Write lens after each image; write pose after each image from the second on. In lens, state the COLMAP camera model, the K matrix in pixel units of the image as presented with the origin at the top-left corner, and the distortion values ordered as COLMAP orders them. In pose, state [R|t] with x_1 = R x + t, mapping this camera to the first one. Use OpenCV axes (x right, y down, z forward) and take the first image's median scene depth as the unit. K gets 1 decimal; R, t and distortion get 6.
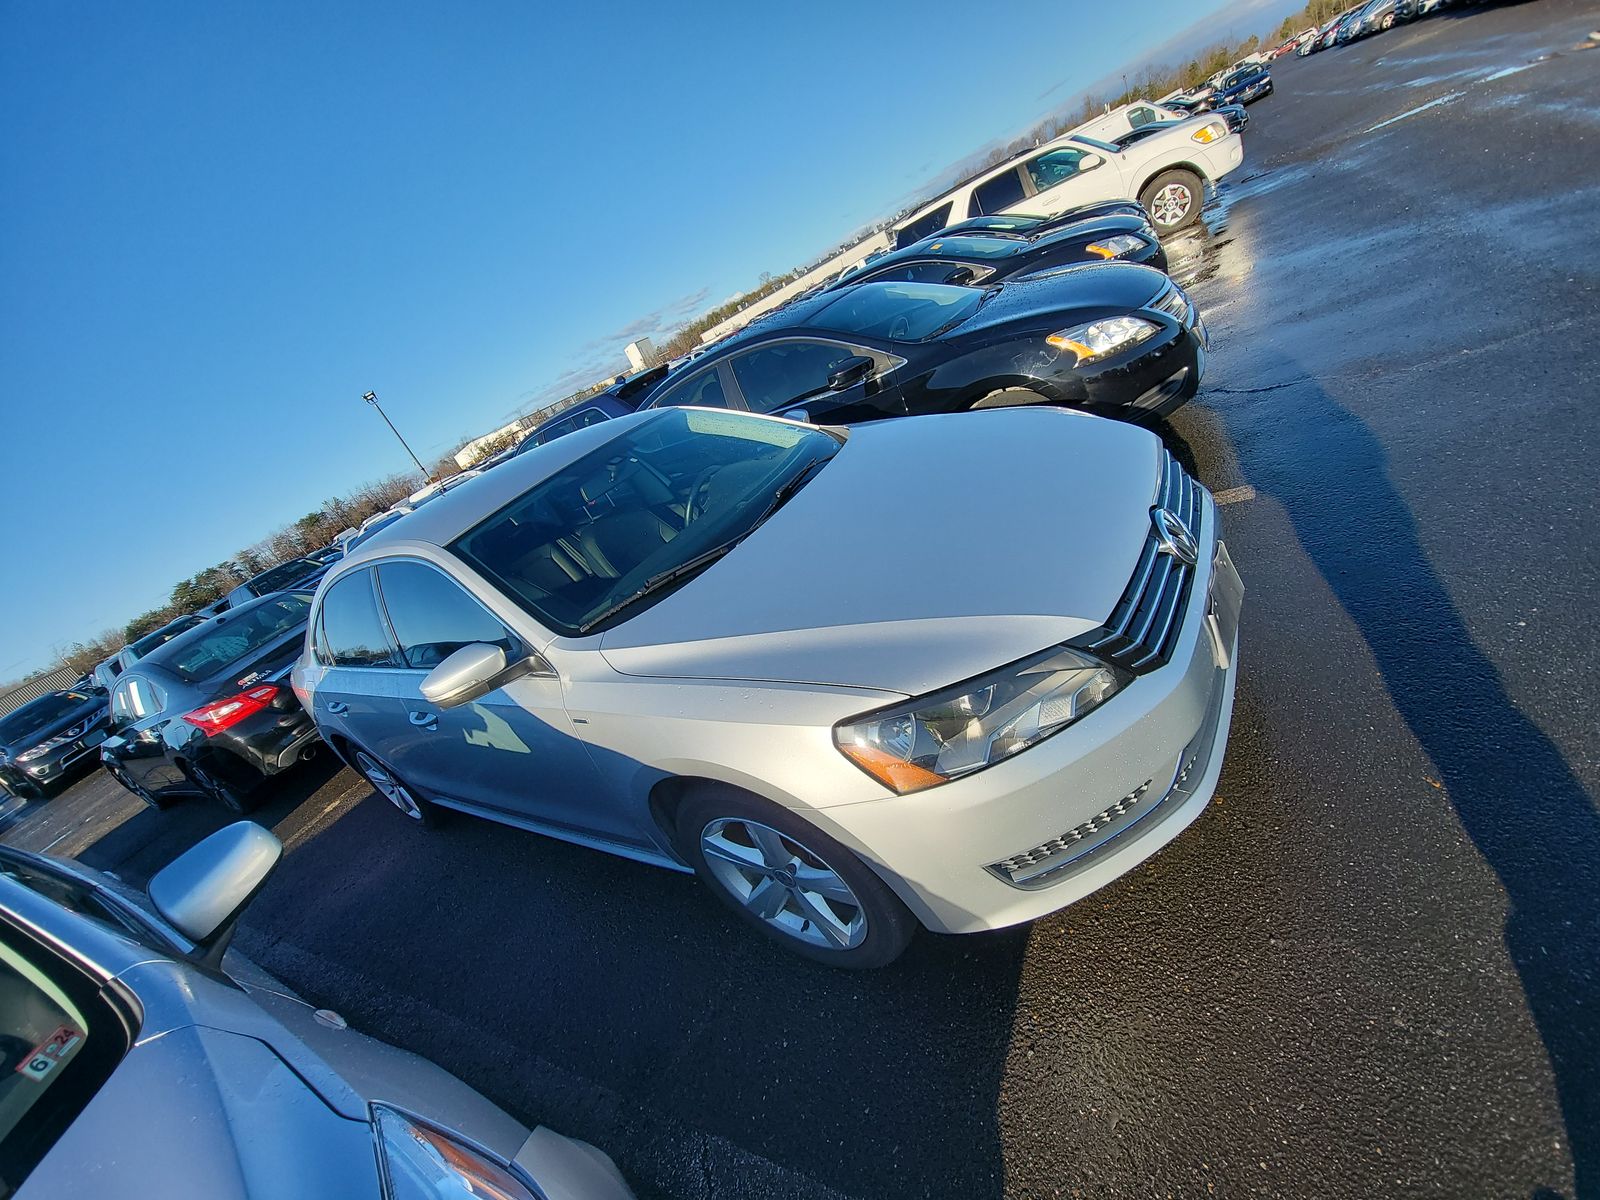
lens RADIAL K [[641.2, 0, 802.7], [0, 641.2, 597.8], [0, 0, 1]] dist [-0.003673, -0.000247]
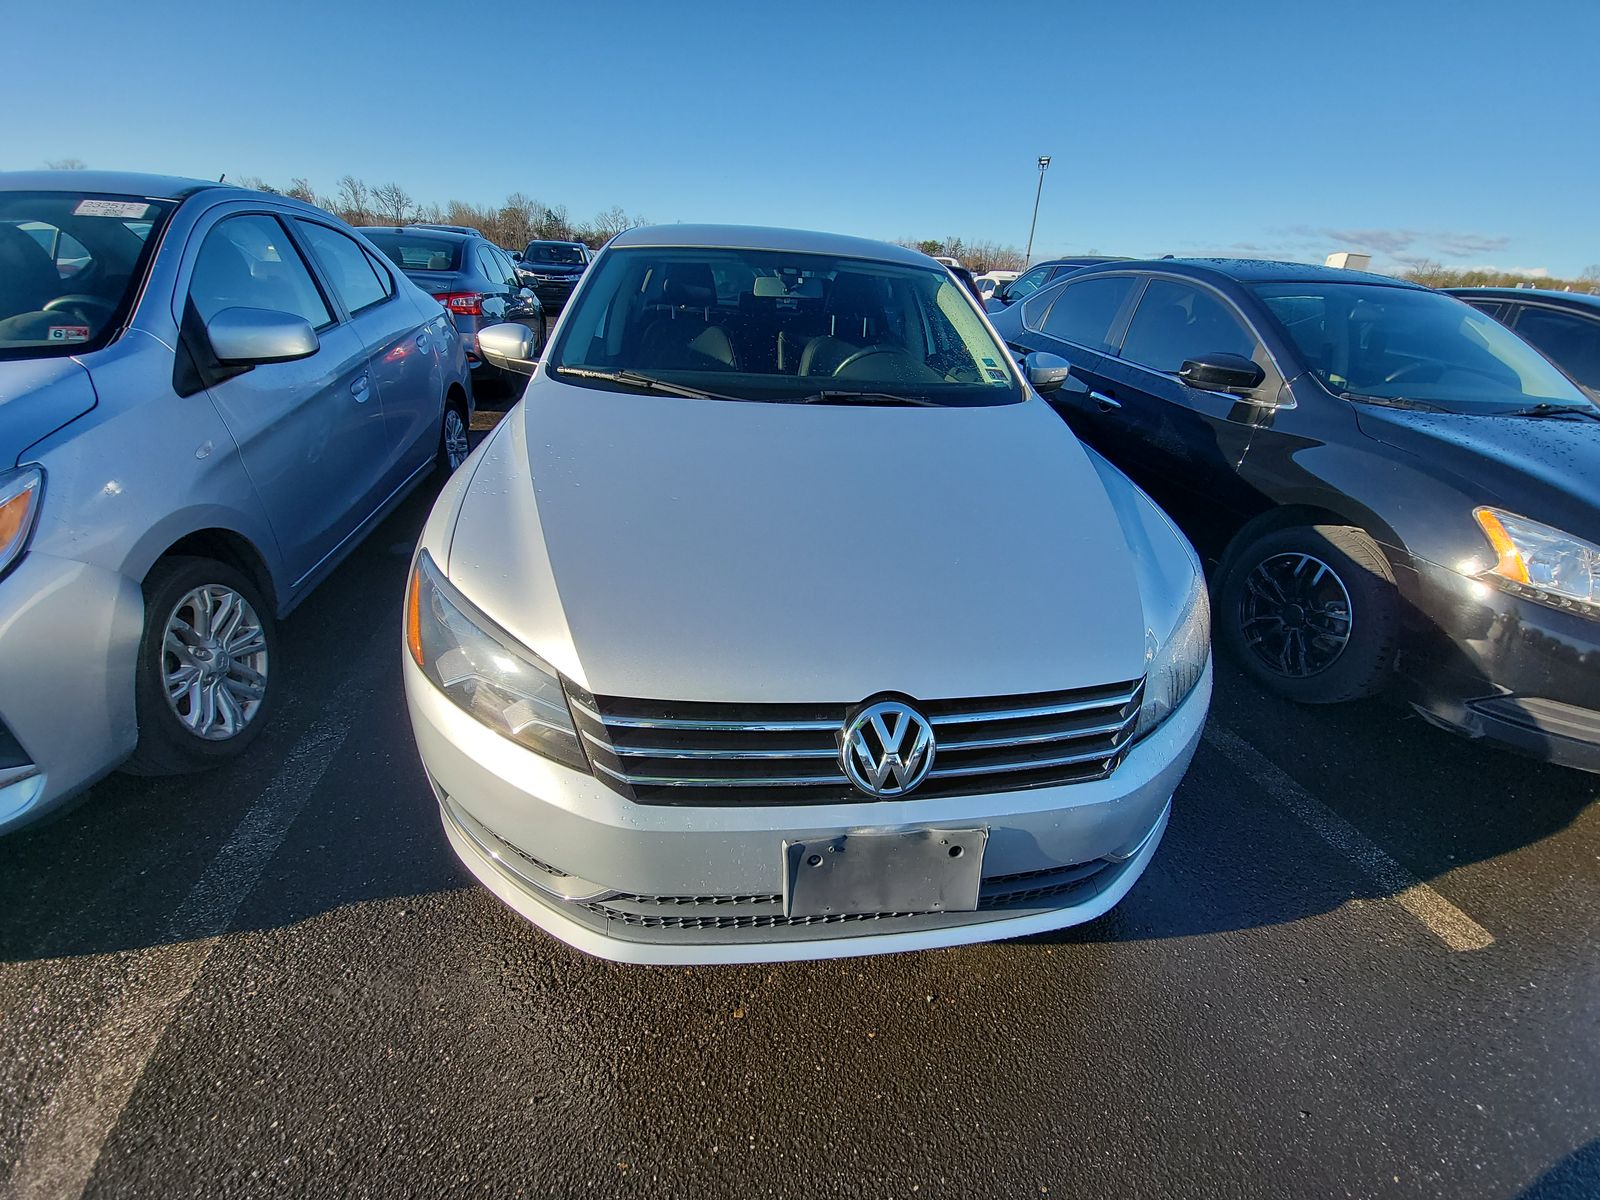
lens RADIAL K [[641.2, 0, 801.3], [0, 641.2, 598.9], [0, 0, 1]] dist [-0.003673, -0.000247]
pose [[0.571262, 0.727630, -0.379755, 0.839379], [-0.621595, 0.685687, 0.378752, -0.512168], [0.535984, 0.019687, 0.843998, 0.491952]]
